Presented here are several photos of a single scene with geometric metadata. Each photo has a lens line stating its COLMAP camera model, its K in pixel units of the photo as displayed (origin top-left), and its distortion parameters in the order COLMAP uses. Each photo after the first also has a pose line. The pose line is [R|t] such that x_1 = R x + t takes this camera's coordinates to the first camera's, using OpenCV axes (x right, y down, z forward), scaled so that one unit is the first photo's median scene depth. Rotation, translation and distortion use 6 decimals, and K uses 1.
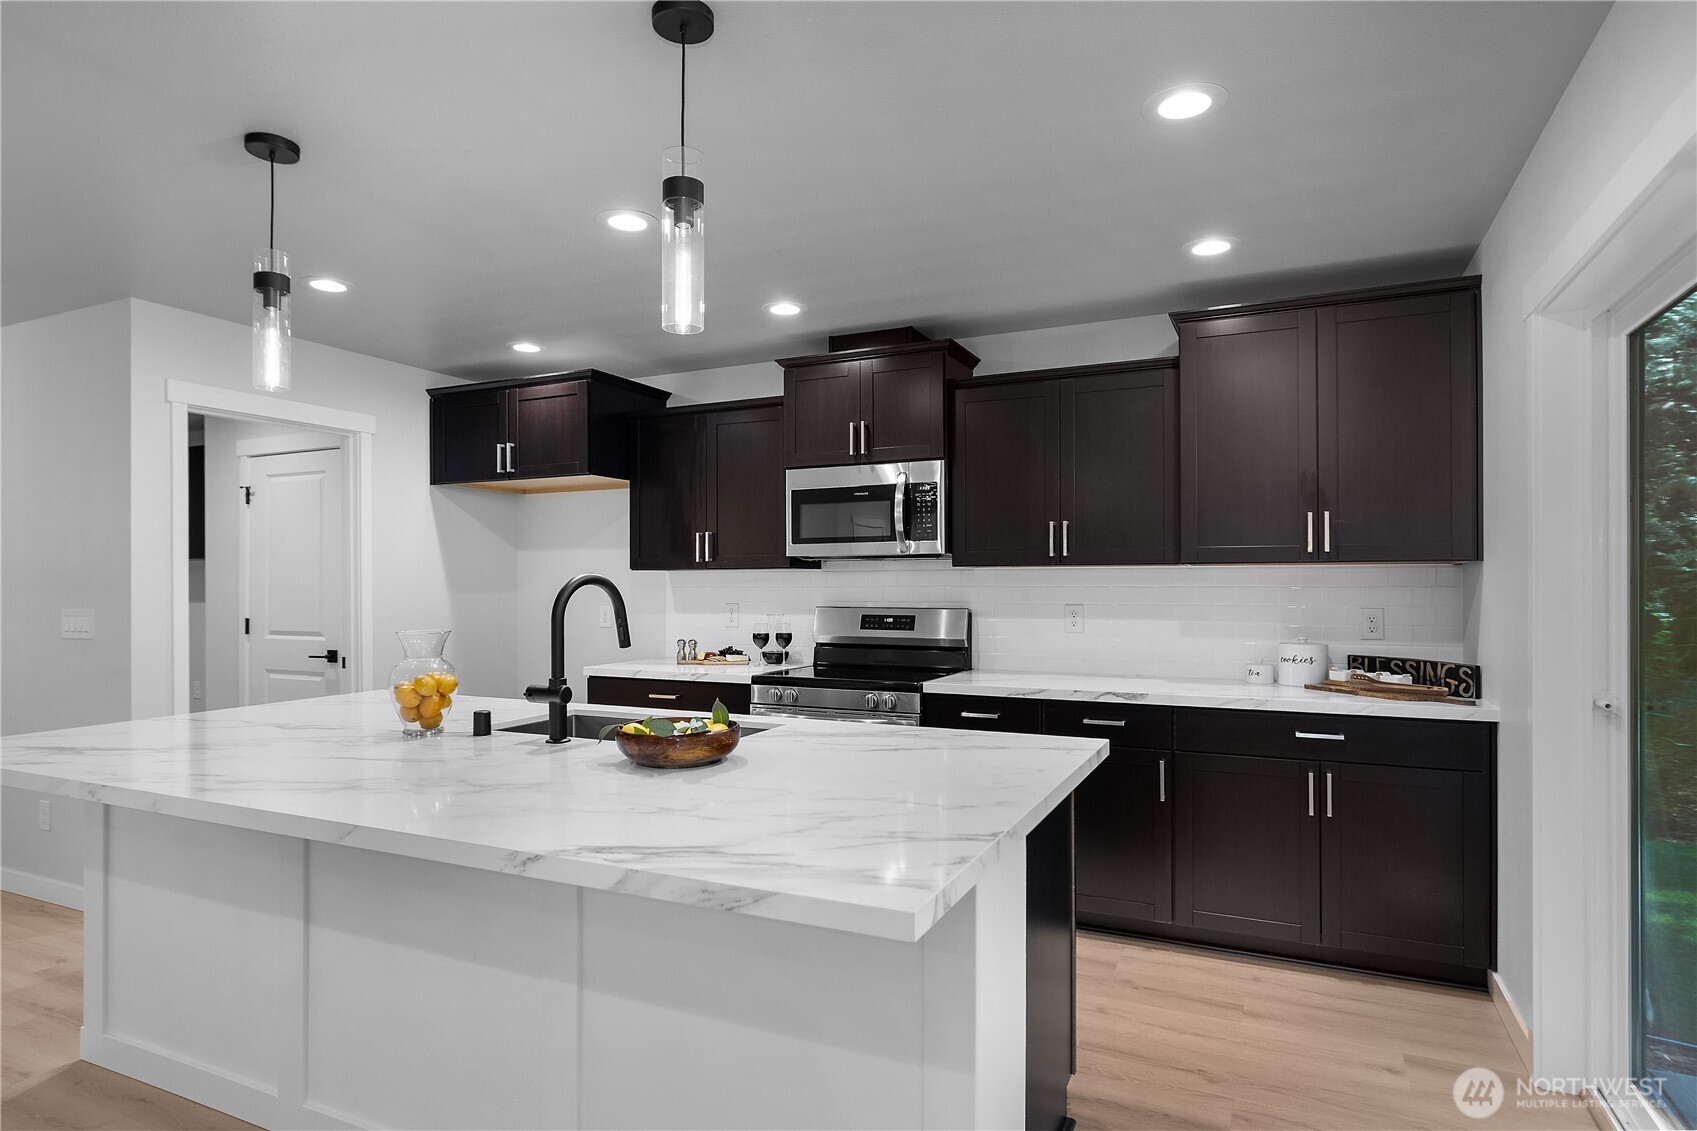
lens RADIAL K [[922.9, 0, 840.4], [0, 922.9, 583.5], [0, 0, 1]] dist [0.006171, 0.001231]
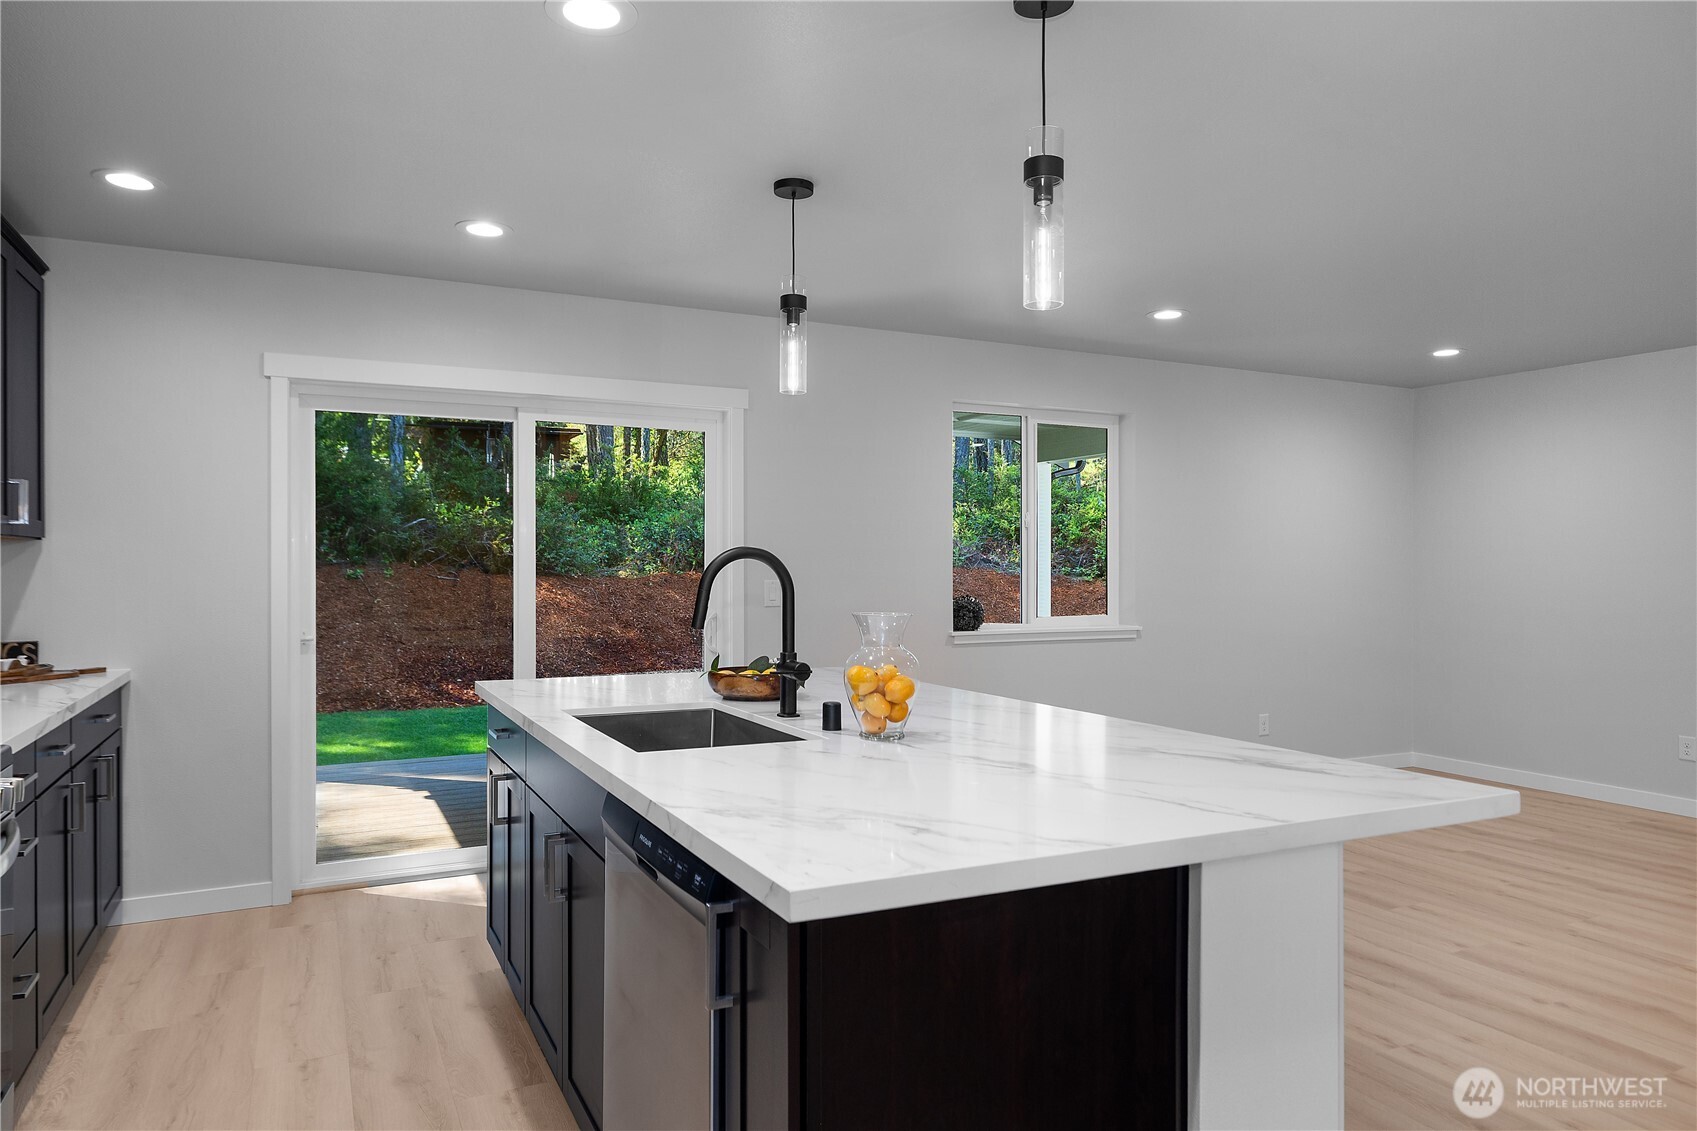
lens RADIAL K [[1094.5, 0, 853.6], [0, 1094.5, 562.7], [0, 0, 1]] dist [0.003826, 0.000092]
pose [[-0.786135, 0.004878, 0.618035, -0.628795], [-0.000380, 0.999965, -0.008376, 0.009270], [-0.618054, -0.006820, -0.786106, 1.105386]]
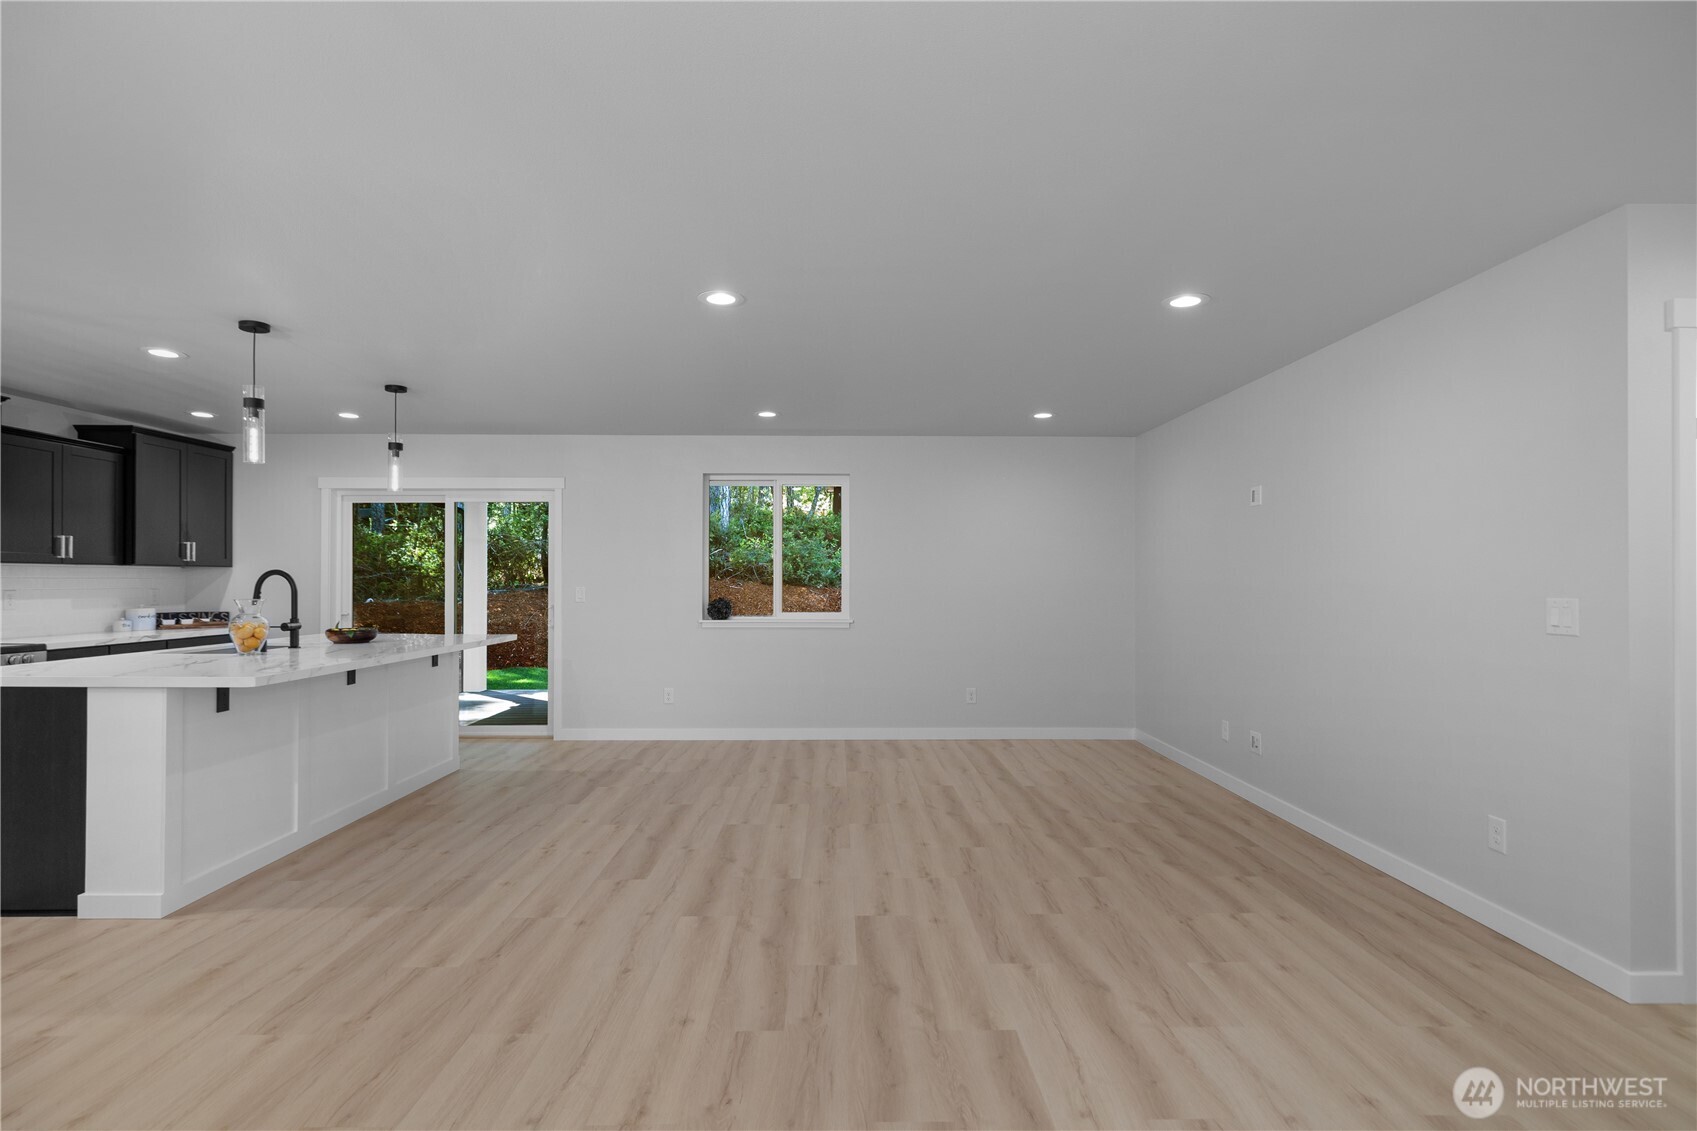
lens RADIAL K [[837.6, 0, 838.8], [0, 837.6, 573.5], [0, 0, 1]] dist [-0.000120, 0.000388]
pose [[-0.435401, 0.010705, 0.900173, -1.518267], [-0.001325, 0.999921, -0.012532, 0.011872], [-0.900236, -0.006649, -0.435352, 0.415361]]
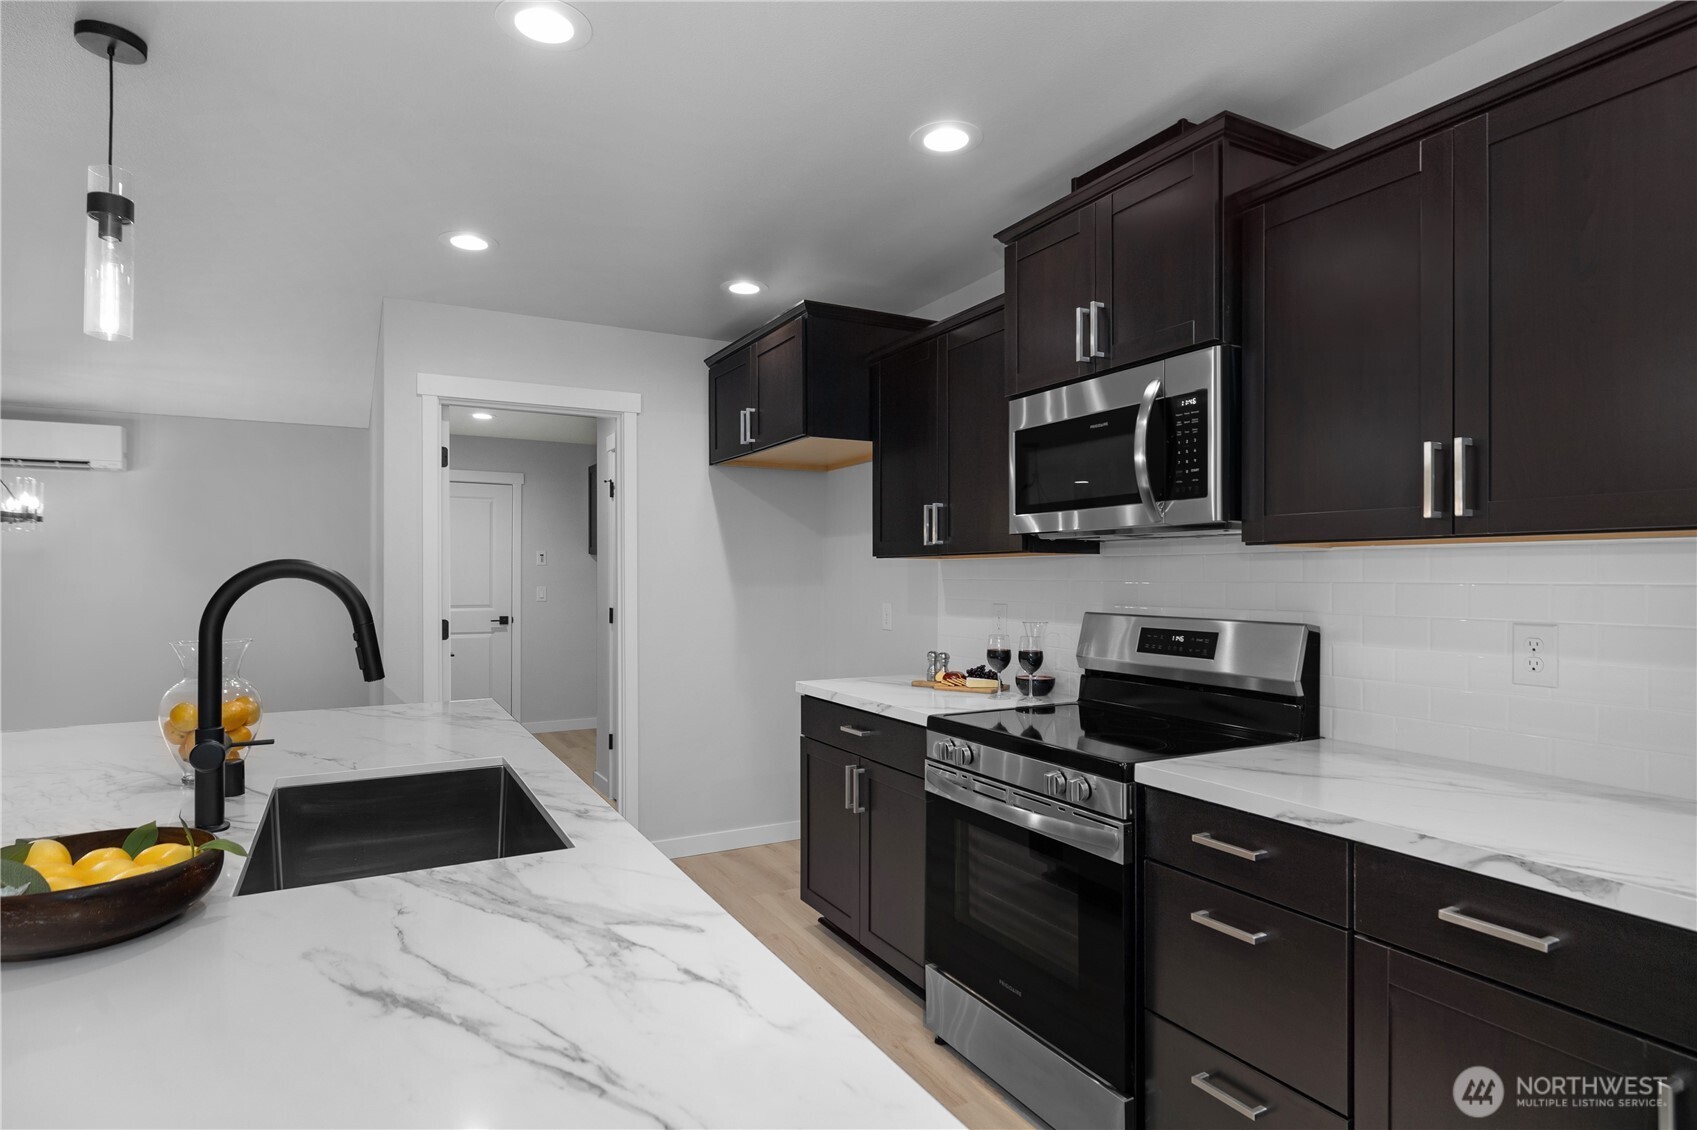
lens RADIAL K [[910.0, 0, 874.5], [0, 910.0, 587.8], [0, 0, 1]] dist [-0.001277, -0.000356]
pose [[0.815432, 0.010307, -0.578761, 0.252495], [-0.001626, 0.999878, 0.015515, -0.001705], [0.578850, -0.011711, 0.815350, 0.452392]]
